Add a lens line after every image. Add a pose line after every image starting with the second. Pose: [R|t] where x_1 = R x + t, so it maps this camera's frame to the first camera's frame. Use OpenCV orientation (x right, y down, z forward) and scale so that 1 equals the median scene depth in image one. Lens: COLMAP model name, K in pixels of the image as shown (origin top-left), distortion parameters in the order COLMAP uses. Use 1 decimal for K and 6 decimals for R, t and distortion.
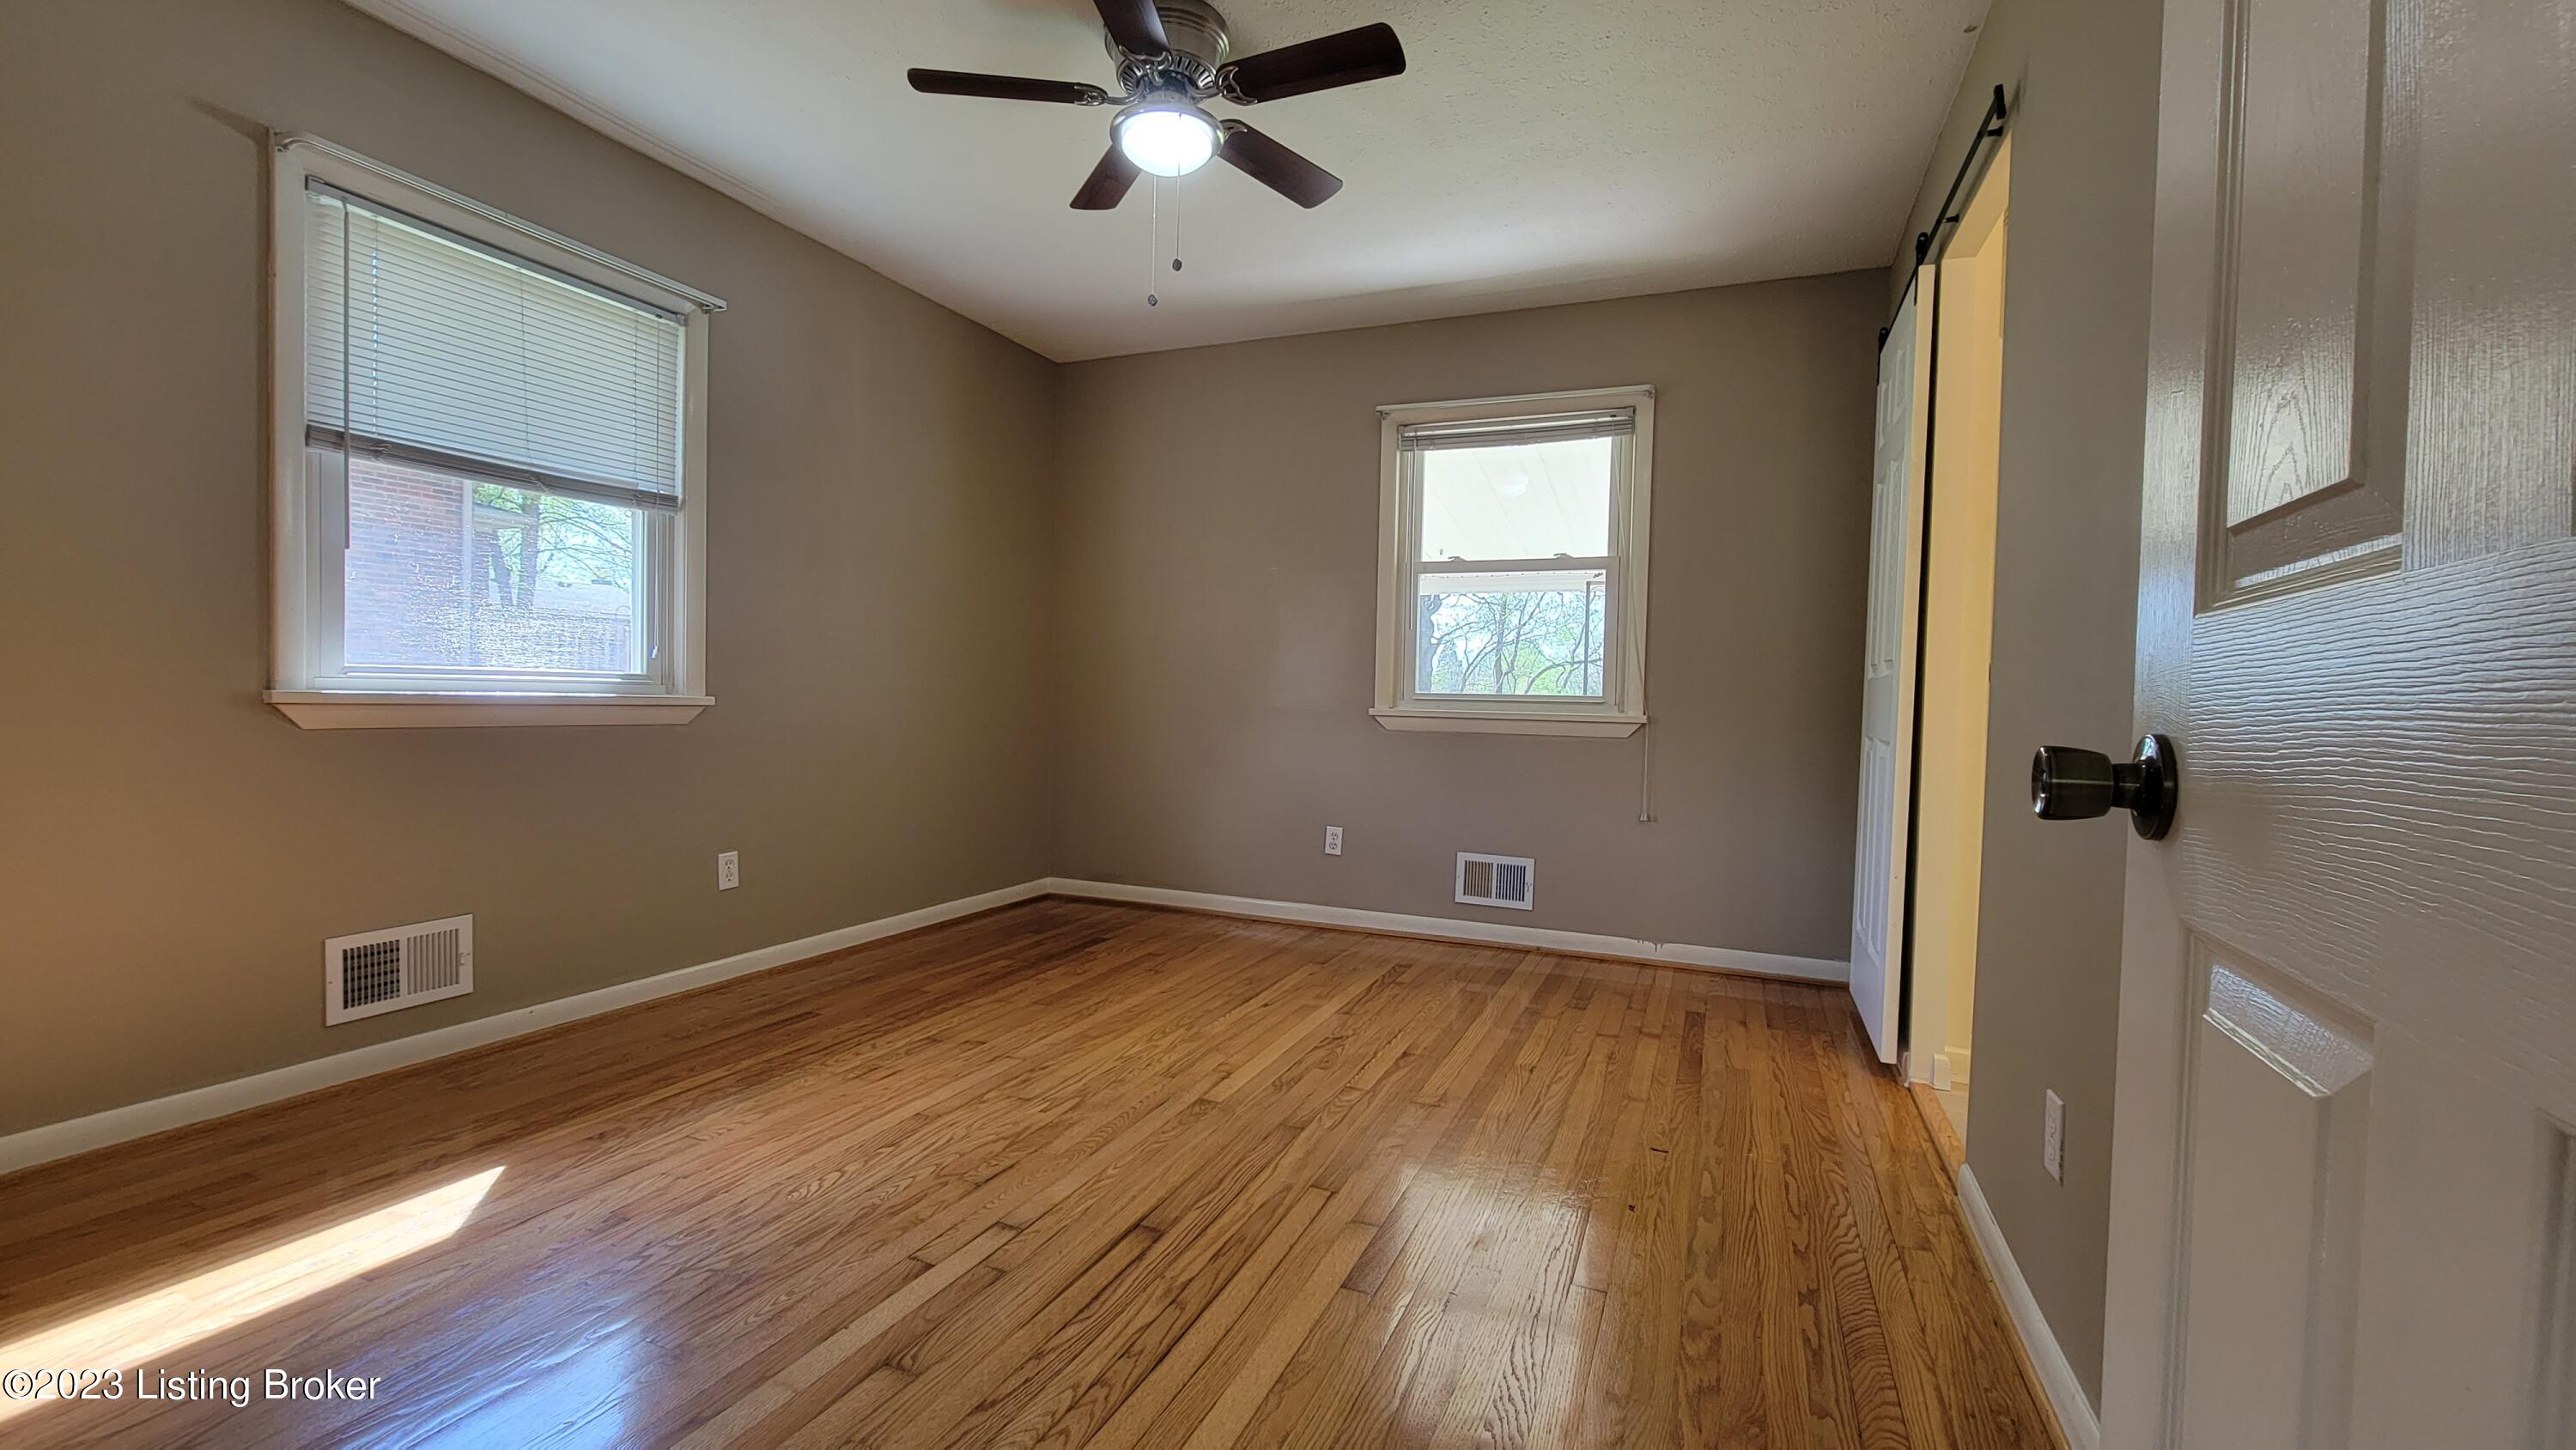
lens RADIAL K [[1051.7, 0, 1295.4], [0, 1051.7, 722.6], [0, 0, 1]] dist [-0.005431, -0.000835]
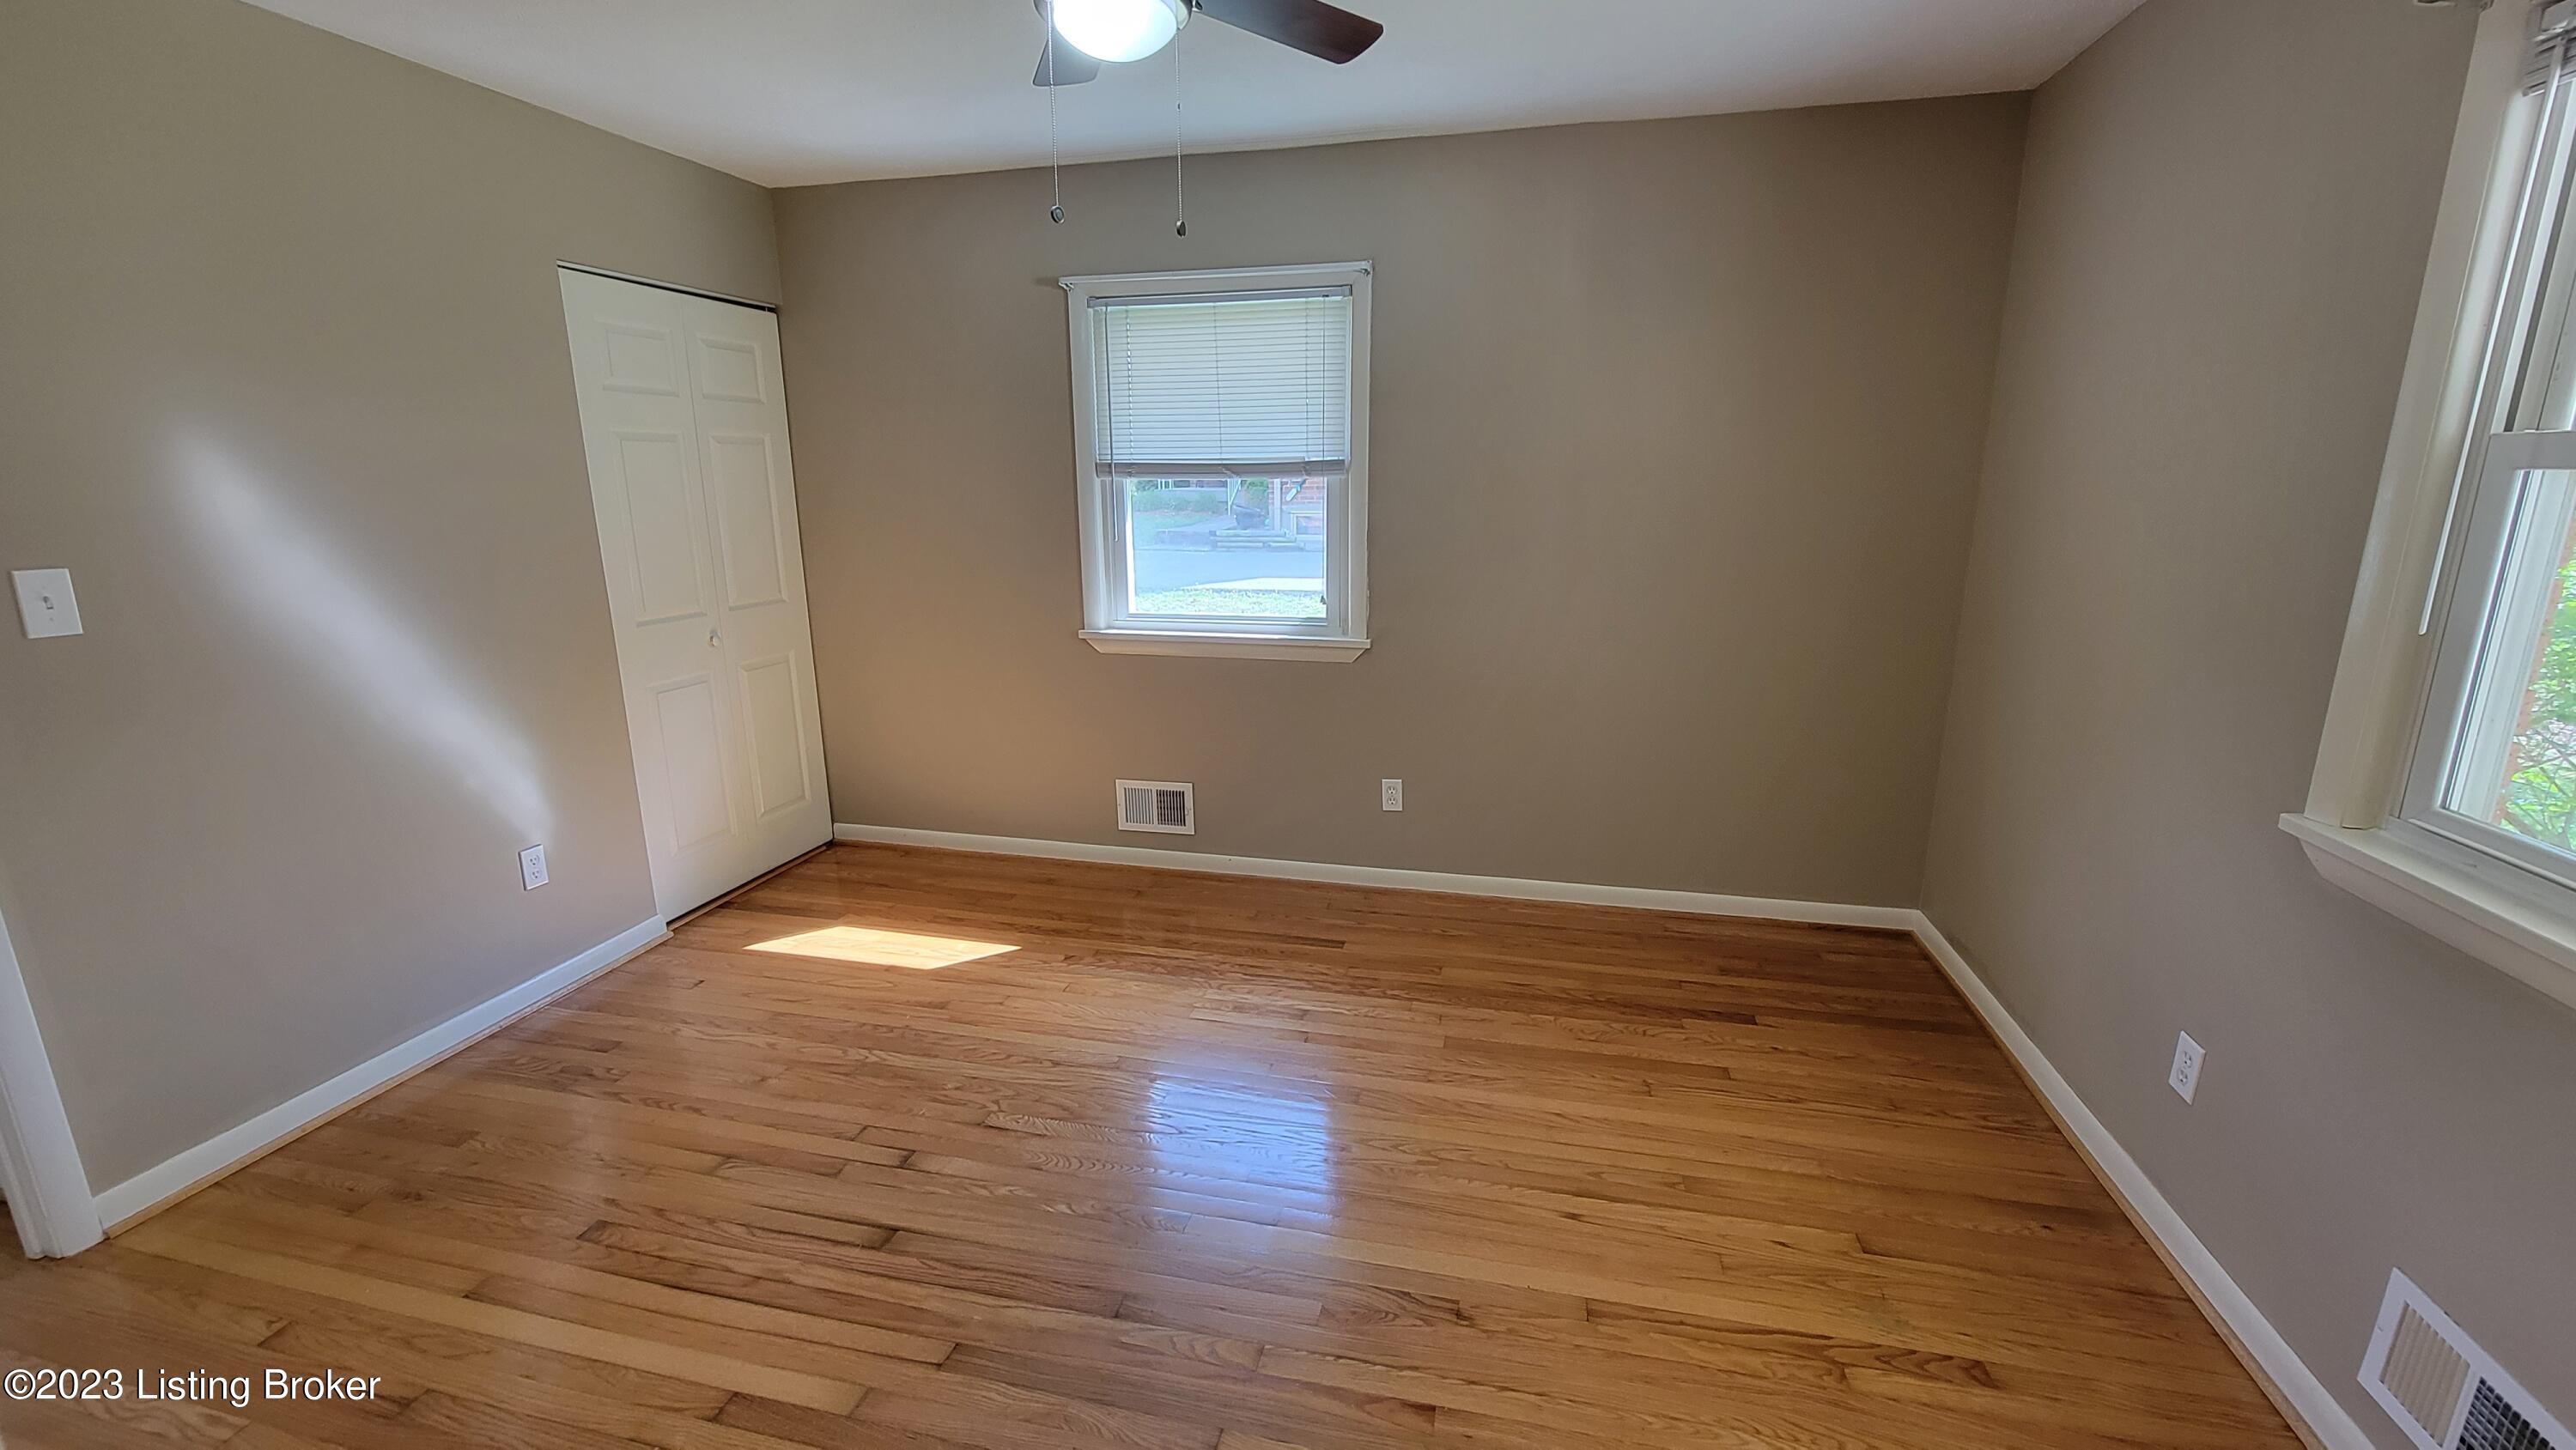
lens RADIAL K [[1051.7, 0, 1293.5], [0, 1051.7, 730.0], [0, 0, 1]] dist [-0.005431, -0.000835]
pose [[0.157411, 0.212422, -0.964416, 0.548104], [-0.014926, 0.976992, 0.212755, -0.176094], [0.987420, -0.019095, 0.156960, 0.783327]]
